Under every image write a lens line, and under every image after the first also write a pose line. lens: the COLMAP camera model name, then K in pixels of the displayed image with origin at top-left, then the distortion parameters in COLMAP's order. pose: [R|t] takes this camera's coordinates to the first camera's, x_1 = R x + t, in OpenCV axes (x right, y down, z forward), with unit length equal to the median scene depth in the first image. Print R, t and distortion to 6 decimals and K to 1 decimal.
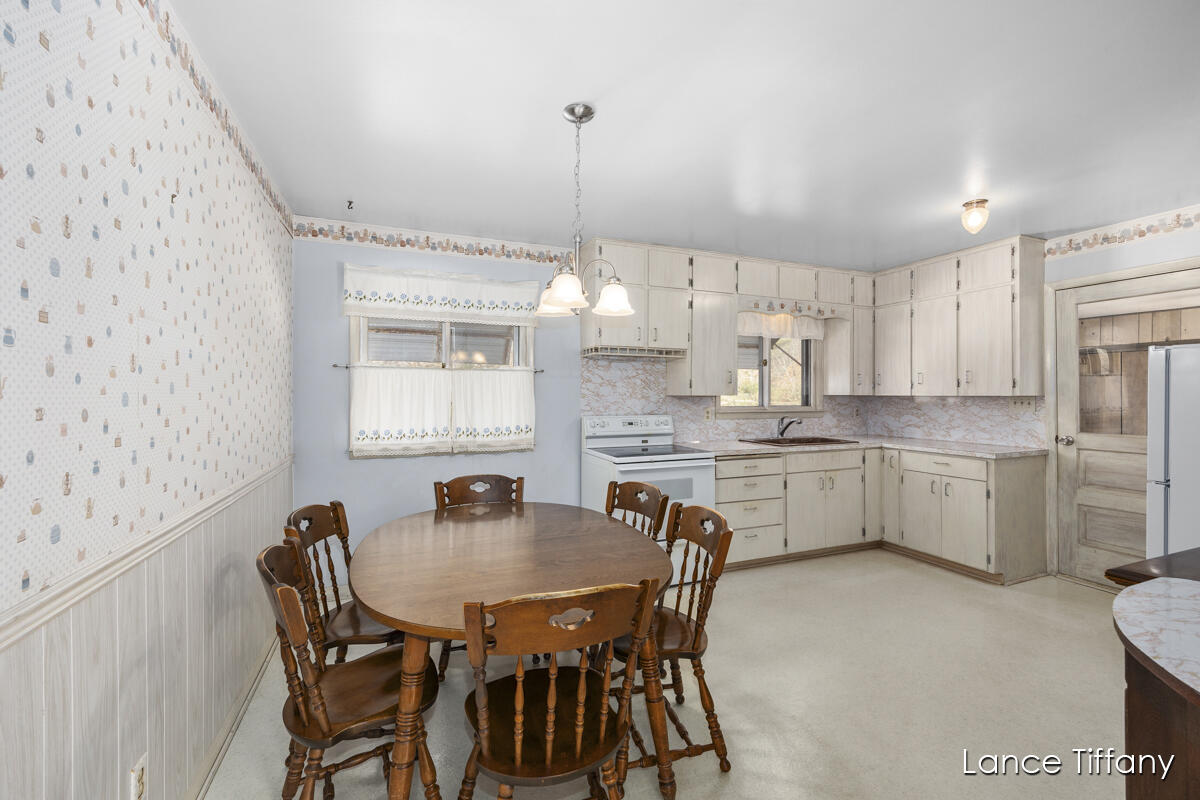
lens RADIAL K [[493.5, 0, 600.0], [0, 493.5, 400.0], [0, 0, 1]] dist [-0.000391, 0.000010]
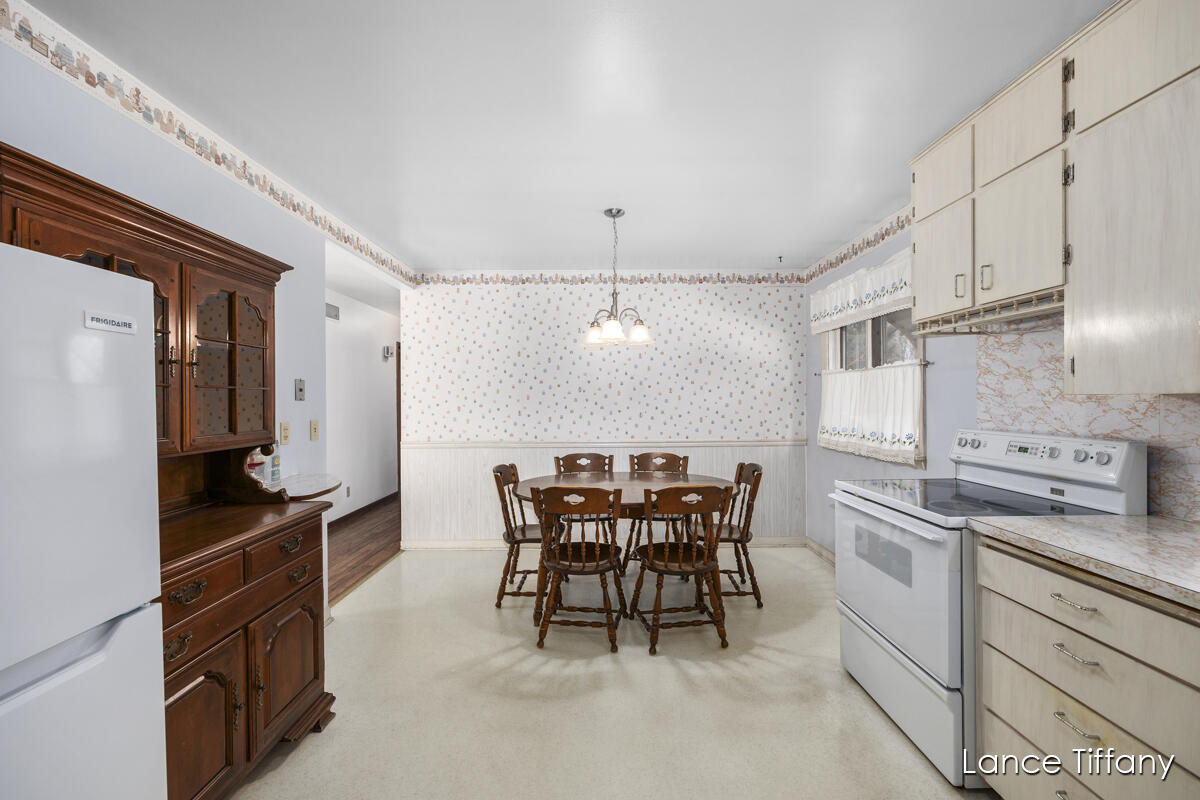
lens RADIAL K [[493.5, 0, 600.0], [0, 493.5, 400.0], [0, 0, 1]] dist [-0.000391, 0.000010]
pose [[-0.376459, 0.002043, -0.926431, 0.711345], [-0.002412, 0.999992, 0.003185, -0.004726], [0.926430, 0.003433, -0.376451, 0.784811]]
